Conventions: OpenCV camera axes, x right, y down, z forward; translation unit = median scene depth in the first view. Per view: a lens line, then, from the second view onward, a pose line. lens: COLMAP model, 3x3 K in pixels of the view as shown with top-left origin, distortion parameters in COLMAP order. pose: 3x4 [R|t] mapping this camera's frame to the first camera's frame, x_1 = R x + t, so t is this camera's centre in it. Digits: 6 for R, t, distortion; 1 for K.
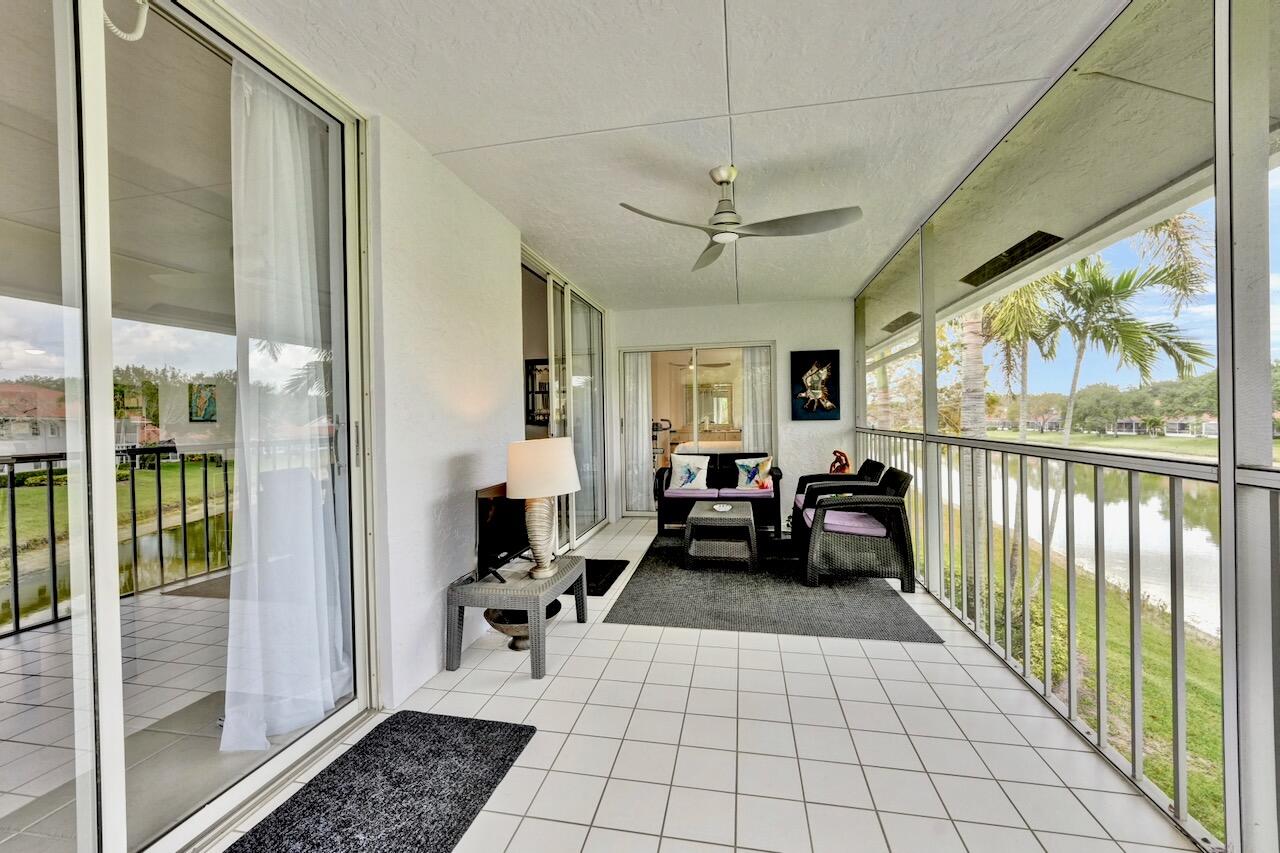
lens RADIAL K [[516.0, 0, 637.4], [0, 516.0, 426.4], [0, 0, 1]] dist [-0.020049, 0.000118]
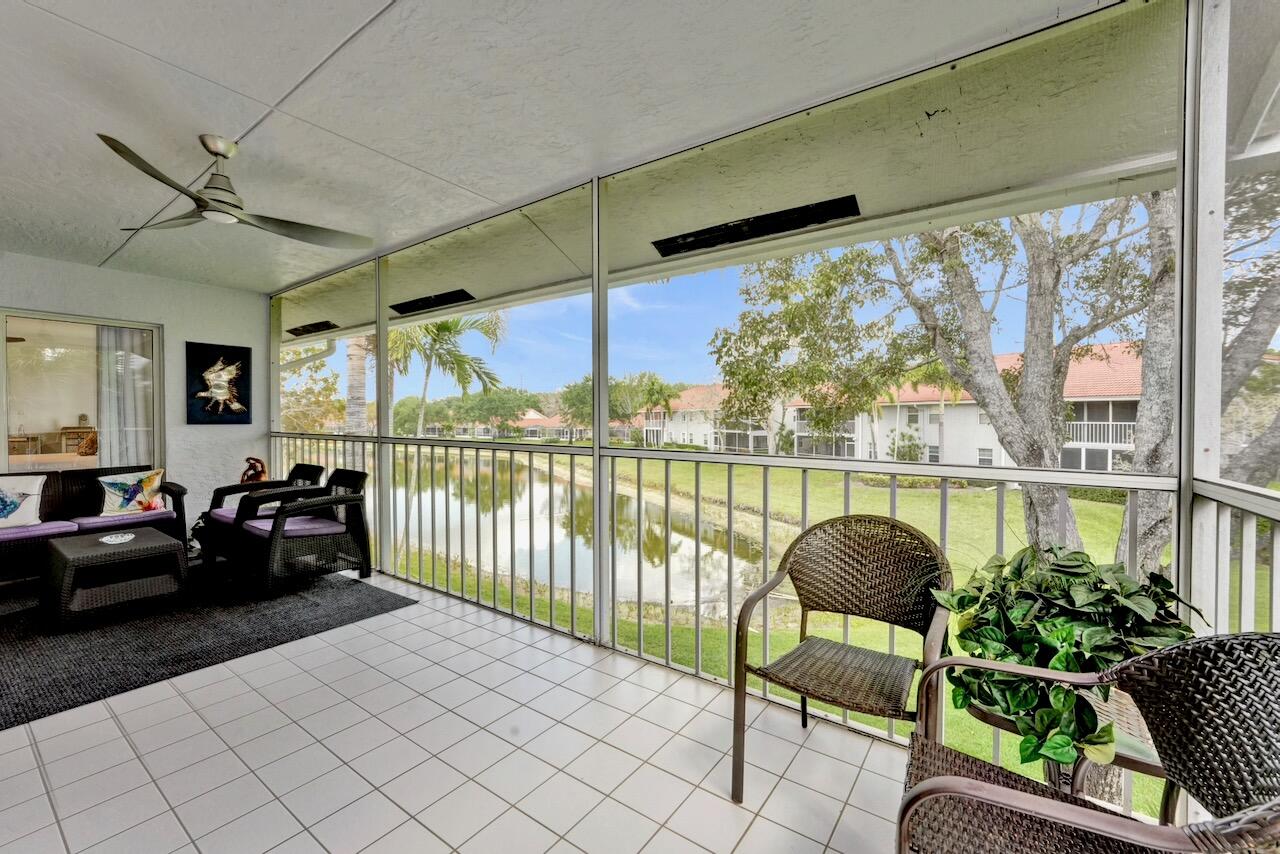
lens RADIAL K [[516.0, 0, 644.0], [0, 516.0, 428.5], [0, 0, 1]] dist [-0.020049, 0.000118]
pose [[0.397360, -0.001648, 0.917661, -0.168346], [0.006692, 0.999977, -0.001103, 0.001141], [-0.917639, 0.006579, 0.397362, -0.006705]]
